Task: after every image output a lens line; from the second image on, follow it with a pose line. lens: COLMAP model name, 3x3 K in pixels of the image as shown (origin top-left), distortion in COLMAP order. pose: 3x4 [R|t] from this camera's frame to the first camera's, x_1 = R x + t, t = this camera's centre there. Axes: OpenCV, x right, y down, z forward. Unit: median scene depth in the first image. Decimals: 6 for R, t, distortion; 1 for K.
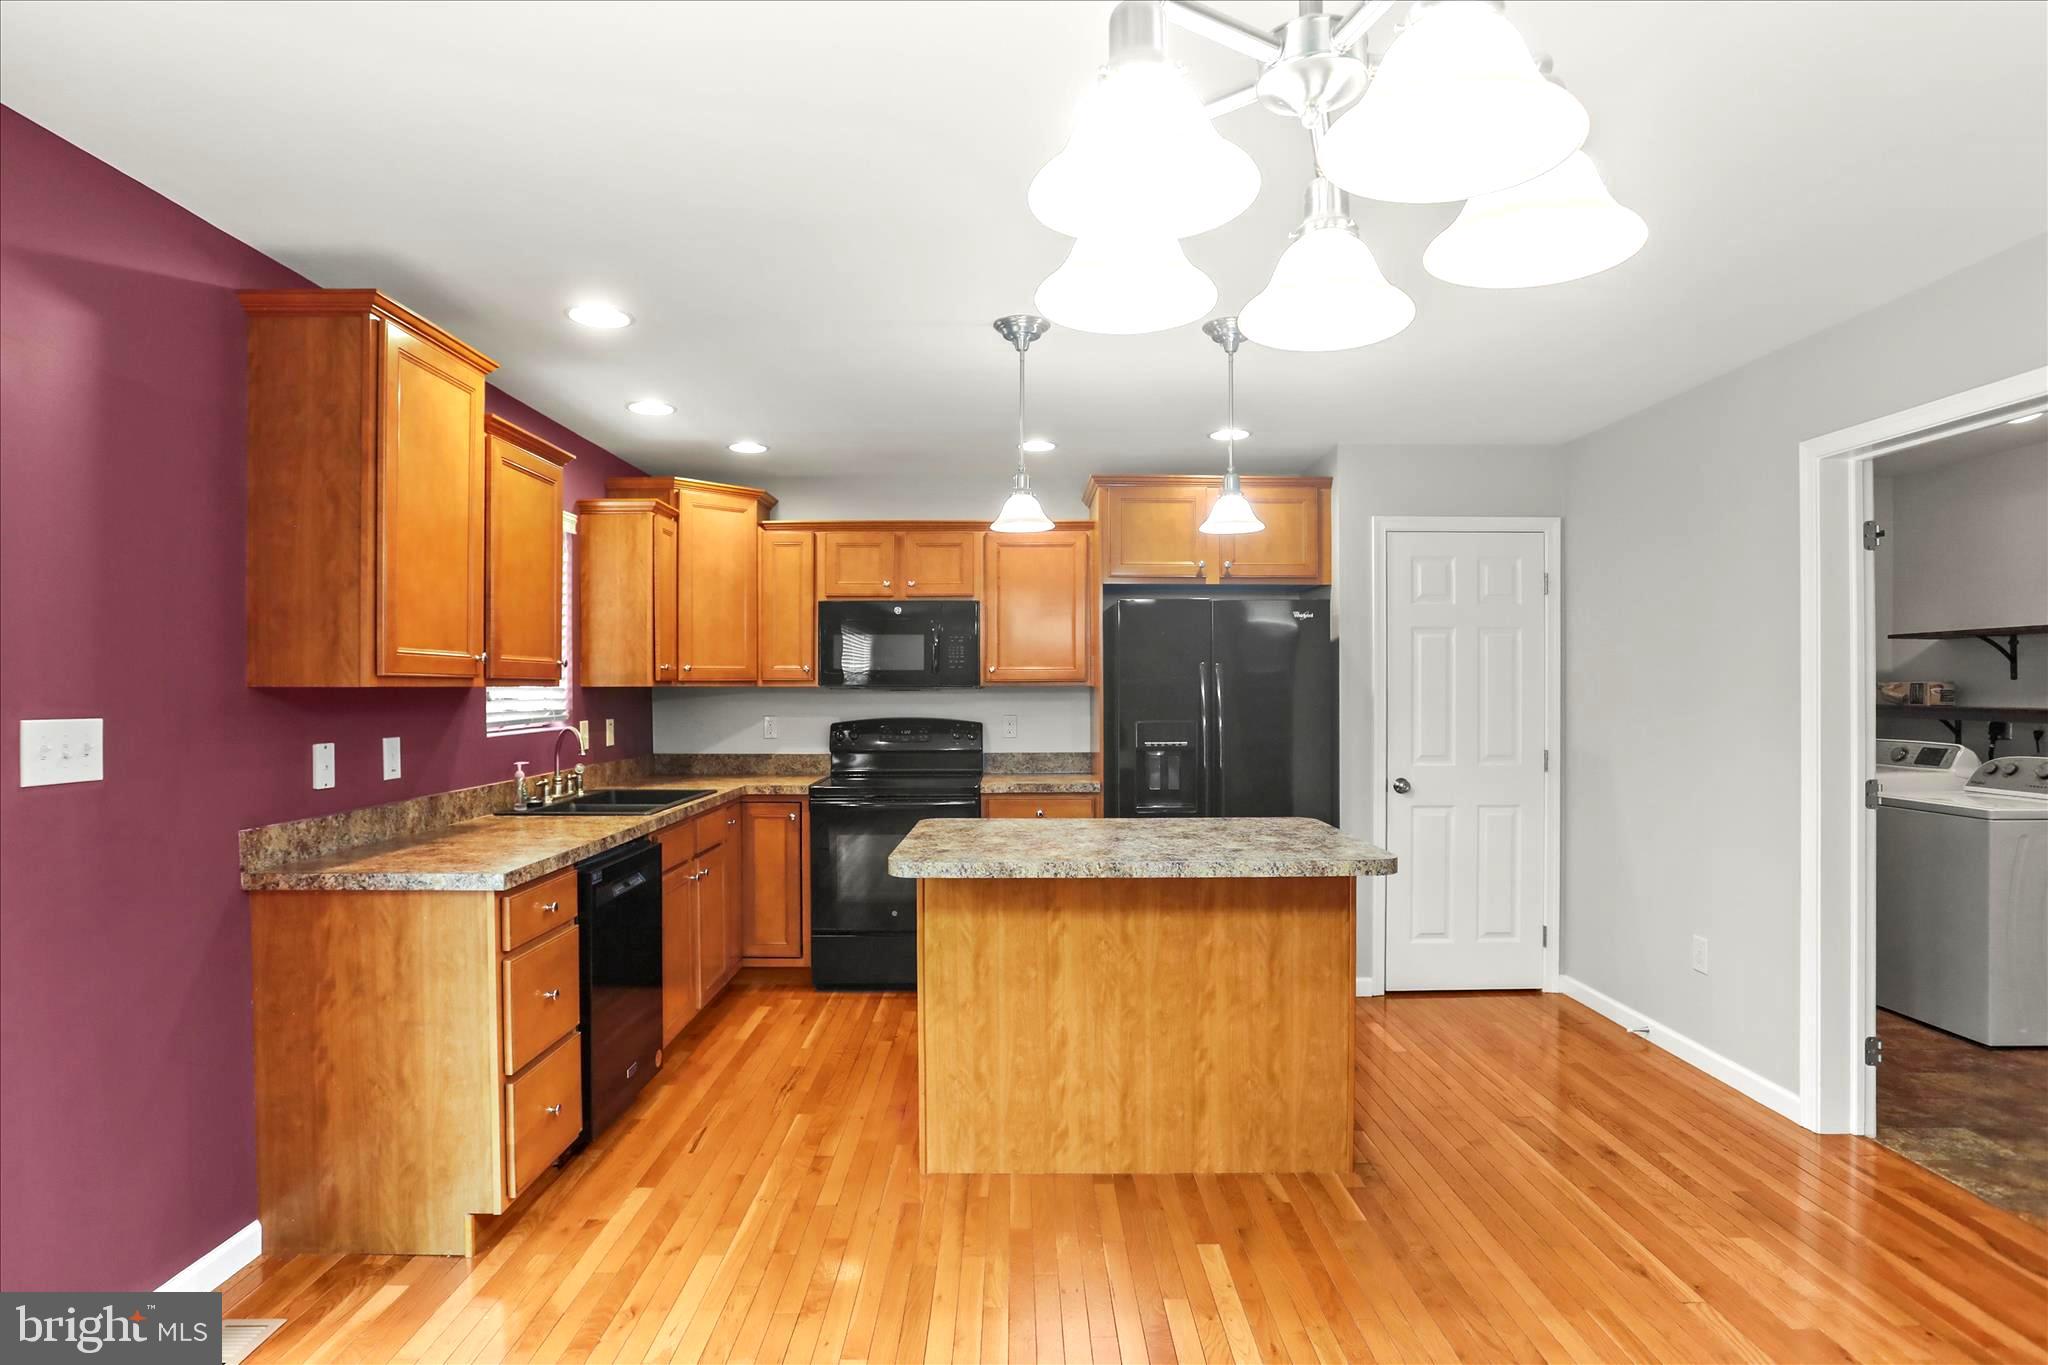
lens RADIAL K [[1055.5, 0, 1025.6], [0, 1055.5, 690.1], [0, 0, 1]] dist [-0.019868, 0.002104]
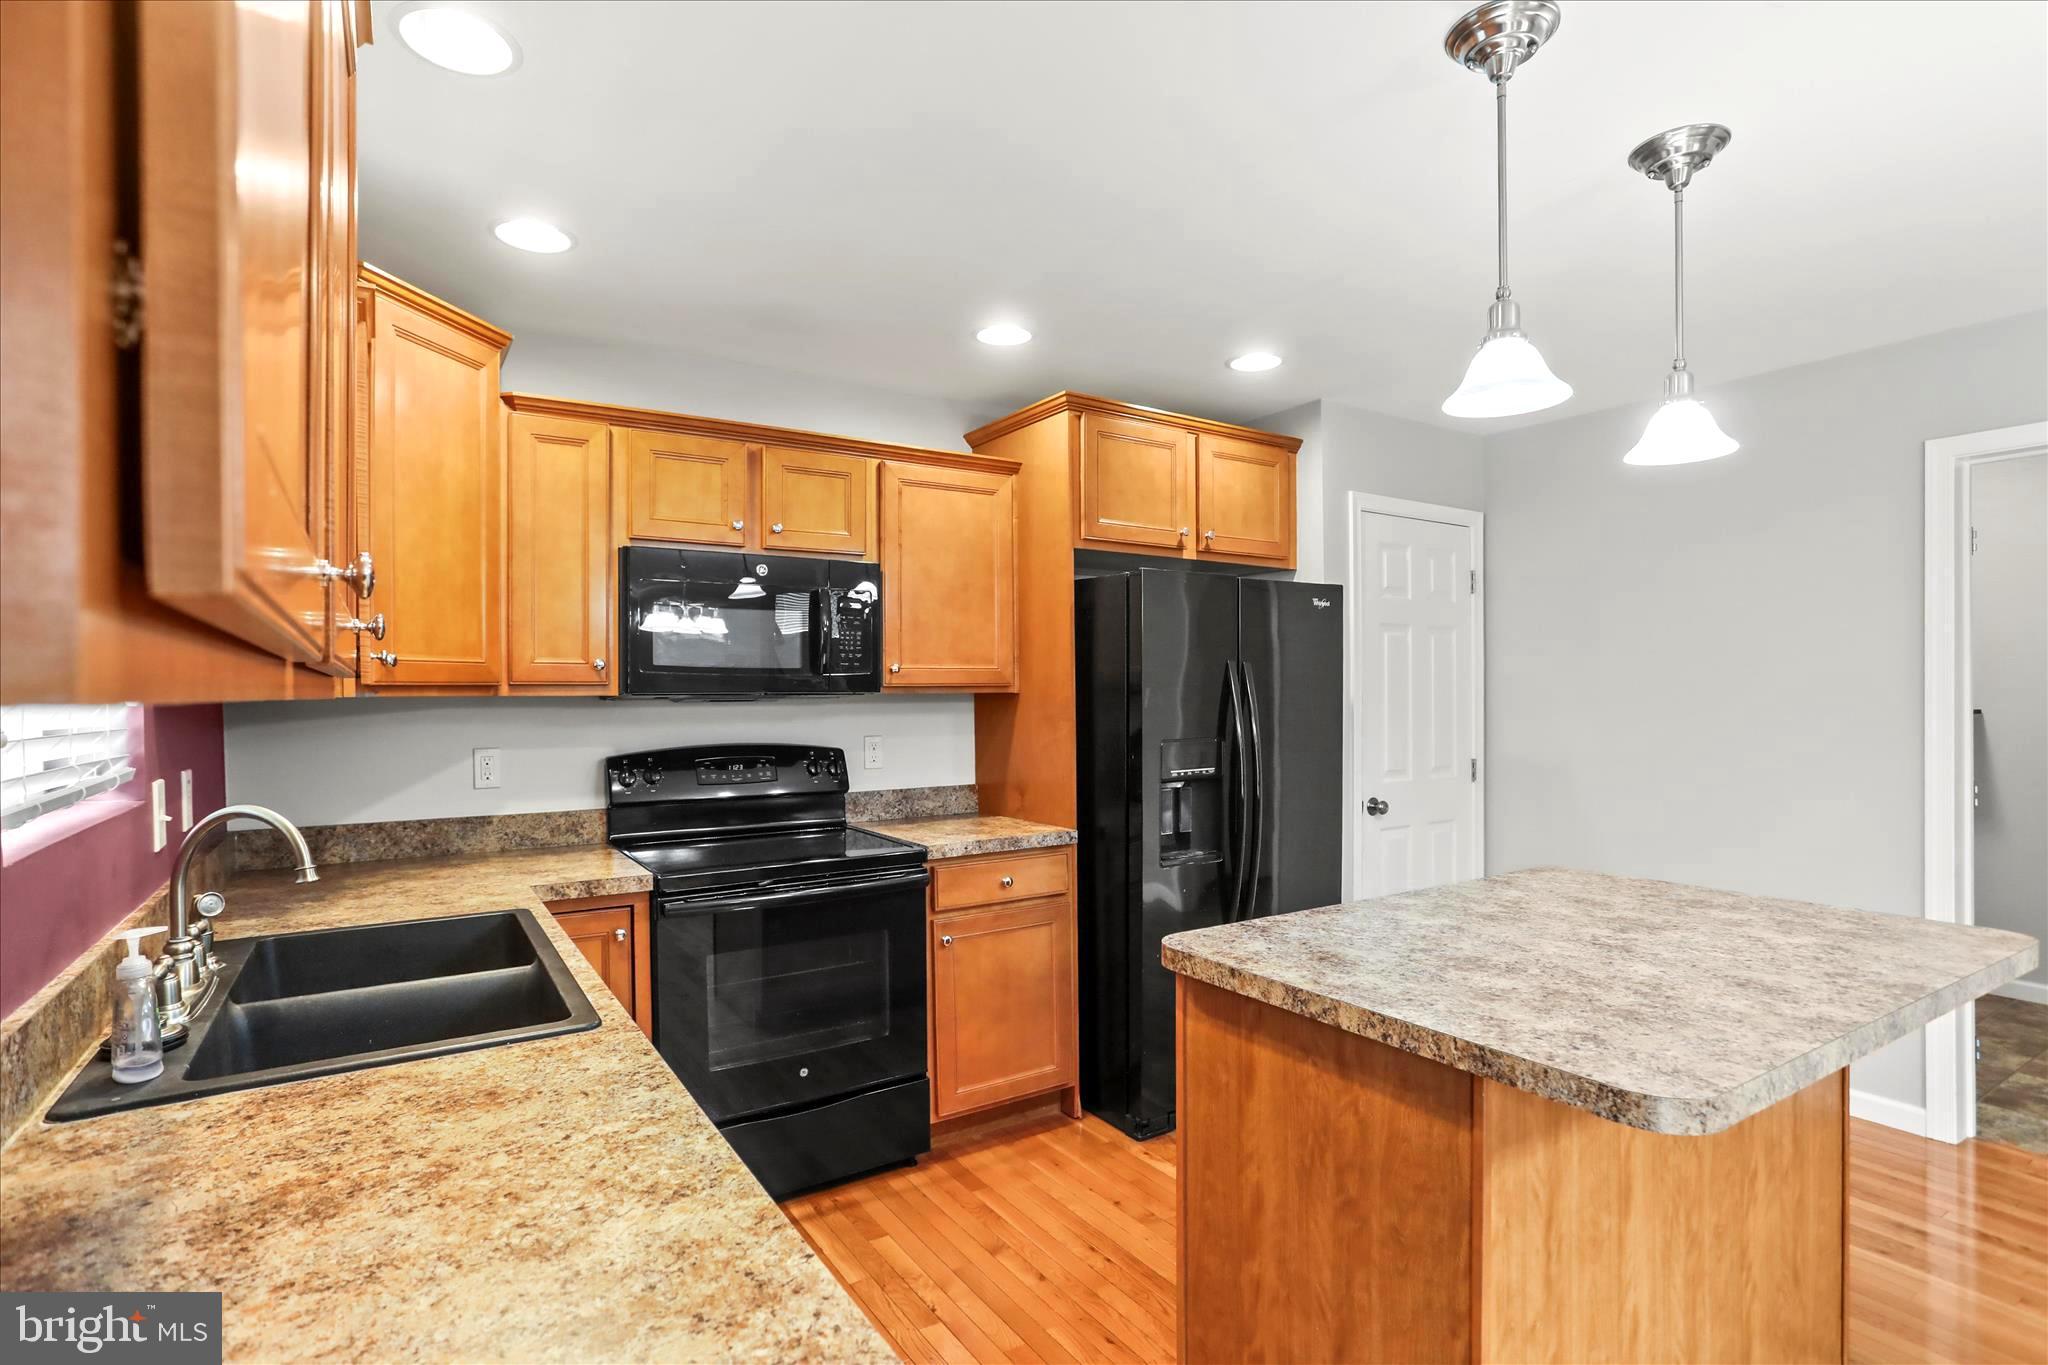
lens RADIAL K [[1003.3, 0, 1009.1], [0, 1003.3, 696.2], [0, 0, 1]] dist [-0.021072, 0.000336]
pose [[0.851641, -0.005562, 0.524096, -0.421070], [0.006670, 0.999978, -0.000226, -0.001938], [-0.524084, 0.003688, 0.851659, 0.594792]]
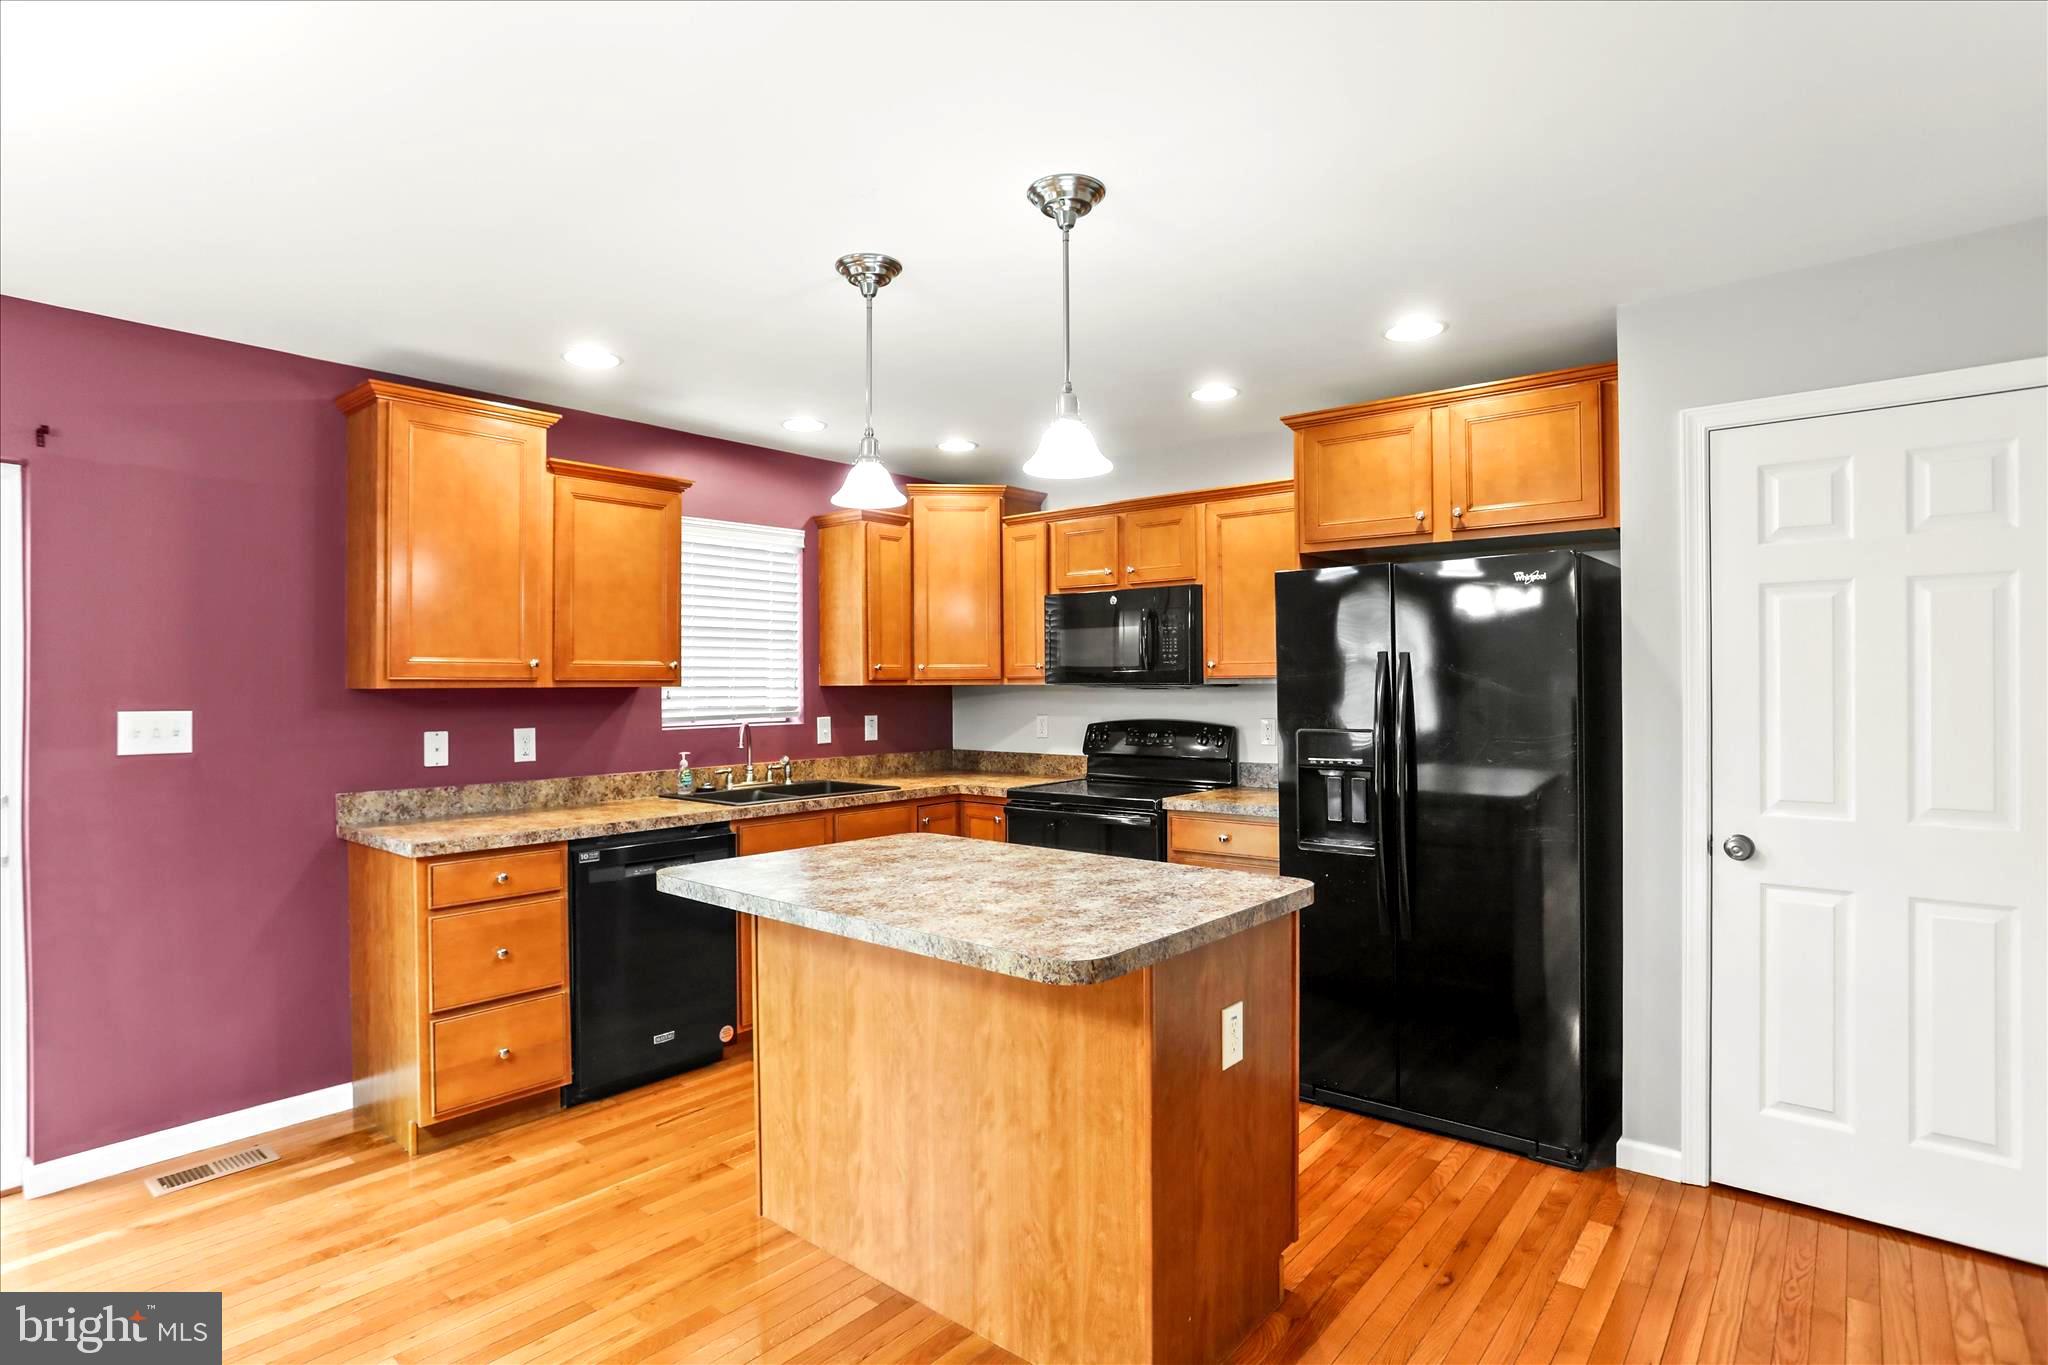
lens RADIAL K [[1028.8, 0, 1024.0], [0, 1028.8, 682.5], [0, 0, 1]] dist [-0.023755, -0.000065]
pose [[0.766571, -0.003832, -0.642148, 0.537565], [0.001883, 0.999991, -0.003720, -0.003276], [0.642156, 0.001643, 0.766572, 0.376628]]
